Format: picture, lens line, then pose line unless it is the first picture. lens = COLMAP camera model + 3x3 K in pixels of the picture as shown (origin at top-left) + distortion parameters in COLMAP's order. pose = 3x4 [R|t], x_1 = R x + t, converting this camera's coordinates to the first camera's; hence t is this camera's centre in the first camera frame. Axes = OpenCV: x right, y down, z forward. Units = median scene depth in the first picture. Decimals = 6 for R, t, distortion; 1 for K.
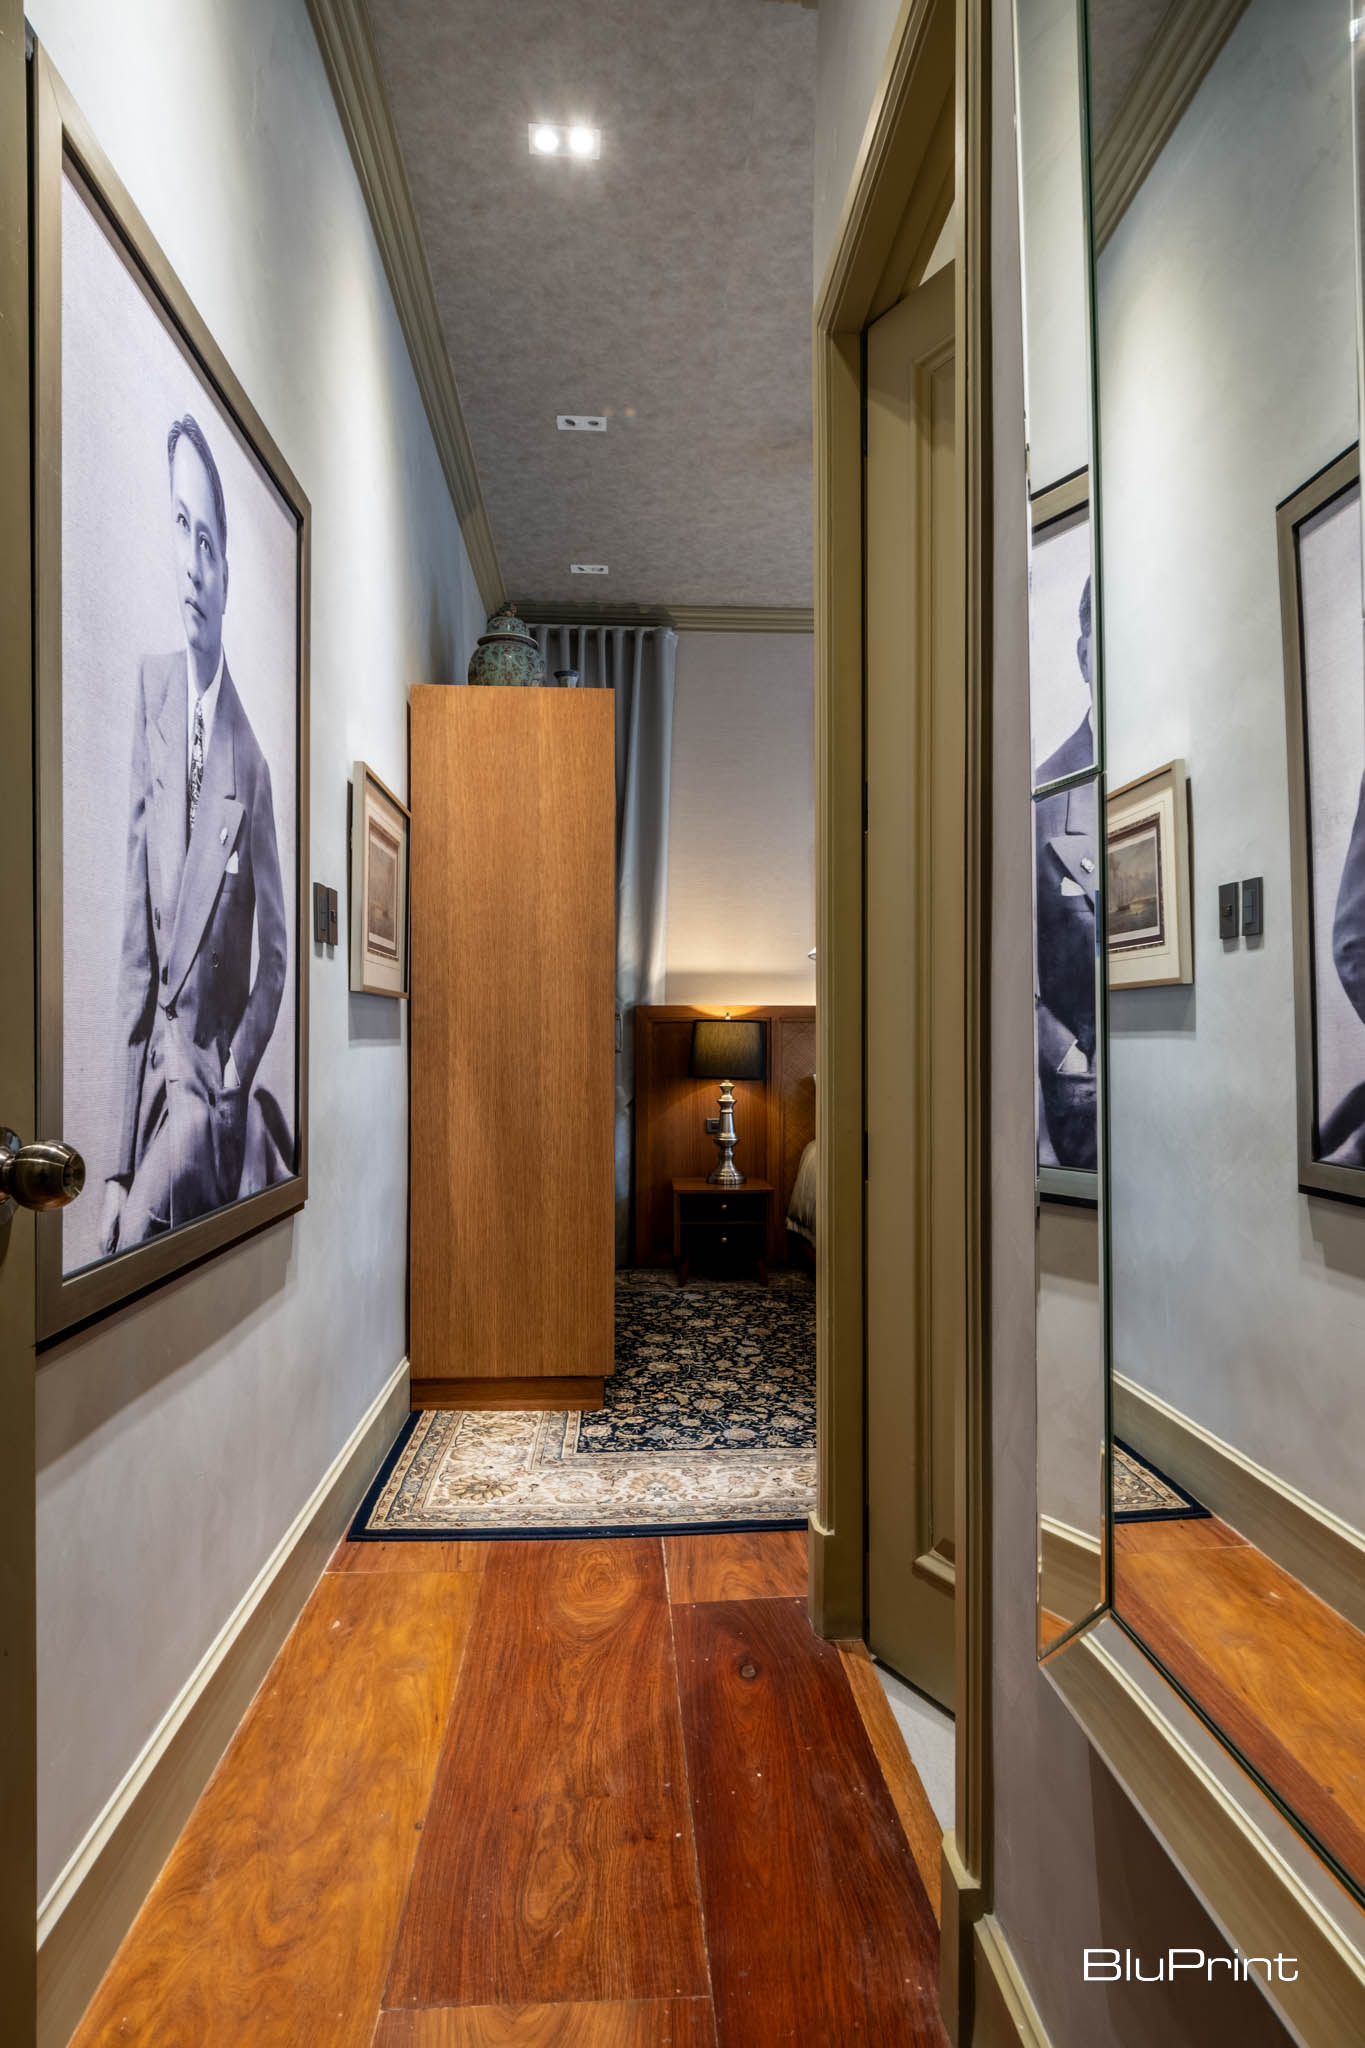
lens RADIAL K [[1118.4, 0, 682.0], [0, 1118.4, 1023.2], [0, 0, 1]] dist [-0.000041, 0.000000]
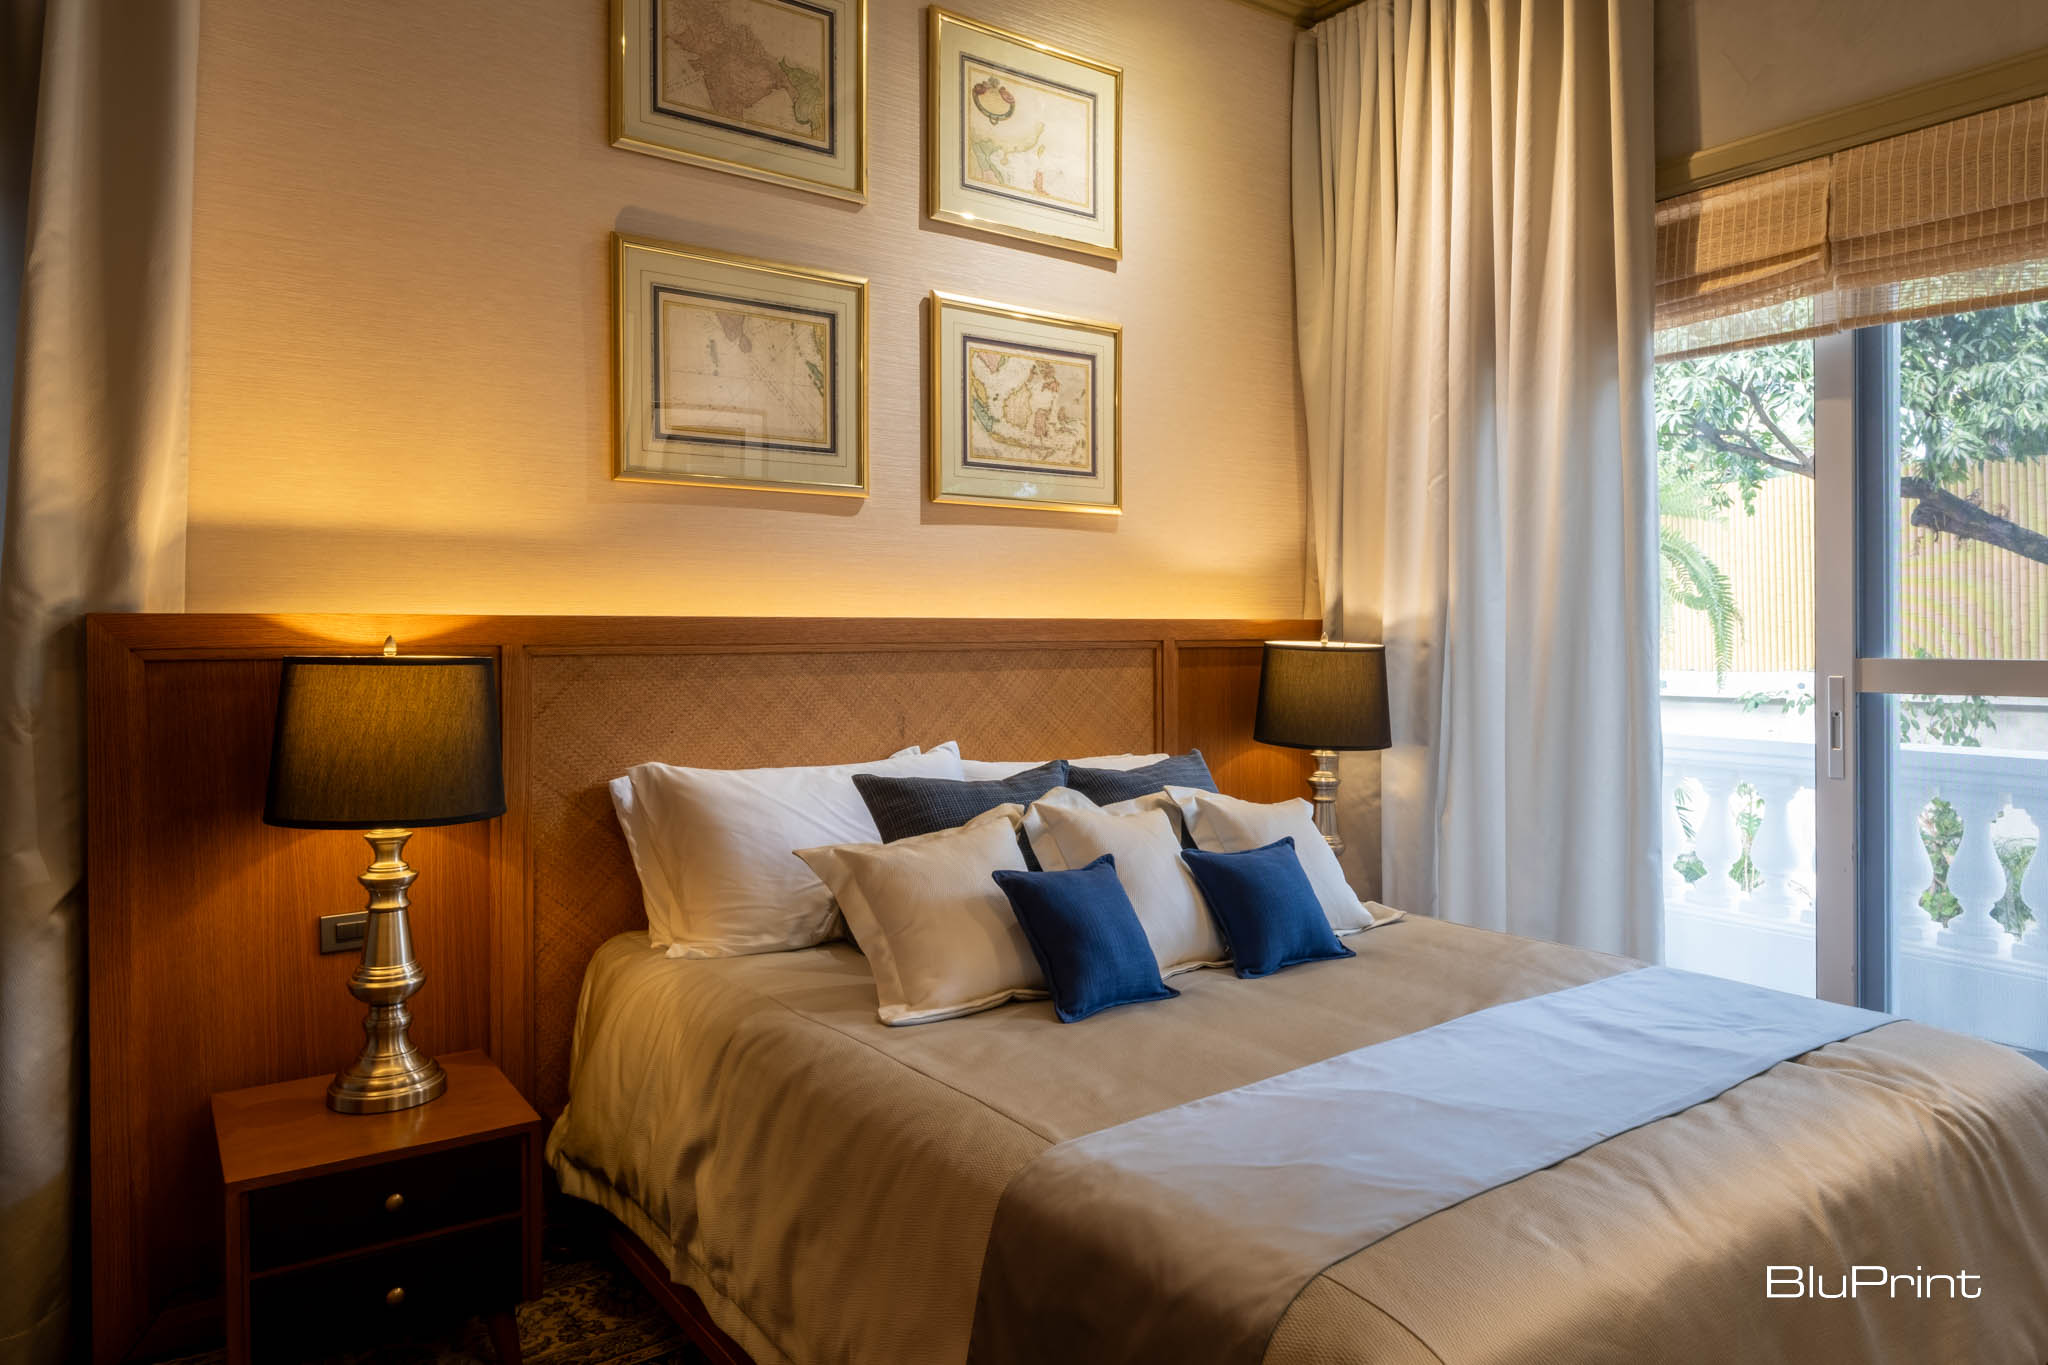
lens RADIAL K [[1277.7, 0, 1015.3], [0, 1277.7, 651.4], [0, 0, 1]] dist [-0.005366, 0.001966]
pose [[0.853711, -0.010486, 0.520641, -0.000909], [0.001096, 0.999831, 0.018339, -0.011199], [-0.520746, -0.015085, 0.853579, 0.523087]]
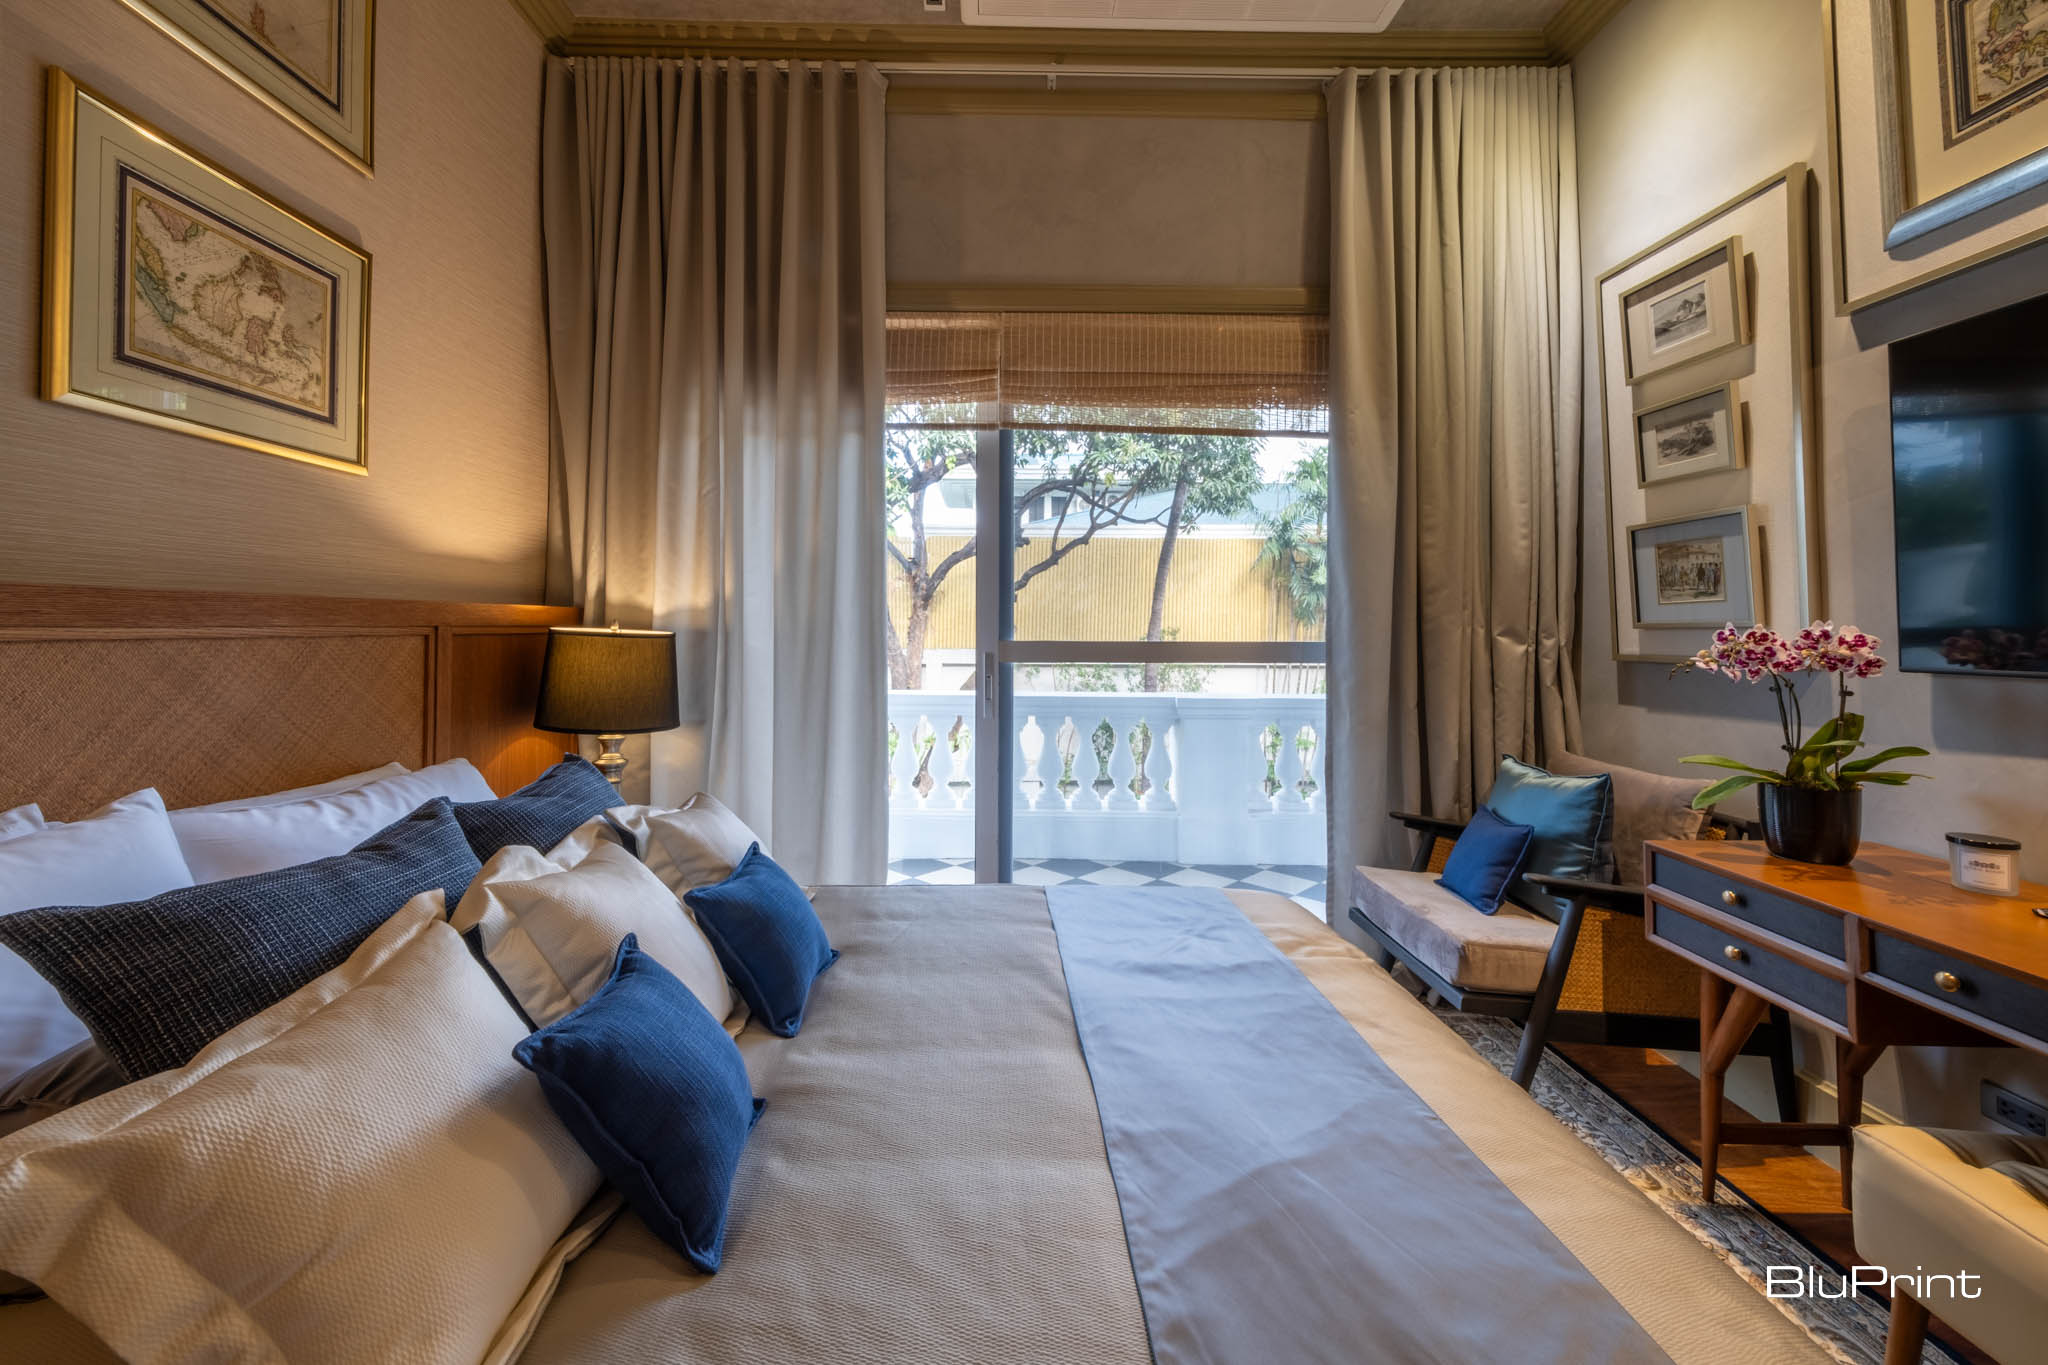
lens RADIAL K [[782.2, 0, 989.4], [0, 782.2, 613.5], [0, 0, 1]] dist [0.003347, 0.000016]
pose [[0.061489, 0.014612, 0.998001, 0.093429], [-0.012948, 0.999820, -0.013841, -0.007781], [-0.998024, -0.012071, 0.061667, 0.861363]]
